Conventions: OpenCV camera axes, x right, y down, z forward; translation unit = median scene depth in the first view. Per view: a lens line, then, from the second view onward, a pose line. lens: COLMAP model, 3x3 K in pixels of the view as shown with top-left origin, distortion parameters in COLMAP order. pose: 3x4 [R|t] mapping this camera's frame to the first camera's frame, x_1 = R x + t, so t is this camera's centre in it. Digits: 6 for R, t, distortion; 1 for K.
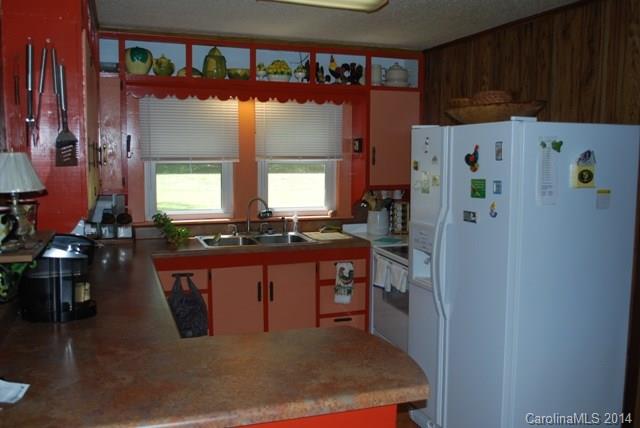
lens RADIAL K [[566.1, 0, 320.5], [0, 566.1, 212.8], [0, 0, 1]] dist [-0.082208, -0.000264]
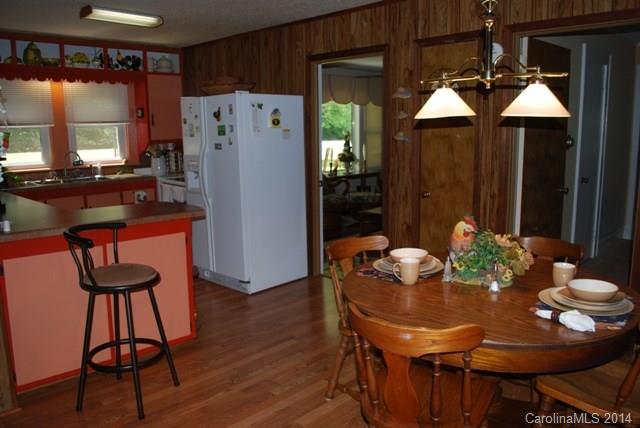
lens RADIAL K [[498.5, 0, 319.7], [0, 498.5, 214.6], [0, 0, 1]] dist [-0.078184, 0.005729]
pose [[0.898554, -0.092376, 0.429030, -0.093538], [0.063786, 0.994705, 0.080582, 0.073323], [-0.434203, -0.045041, 0.899689, -0.374688]]
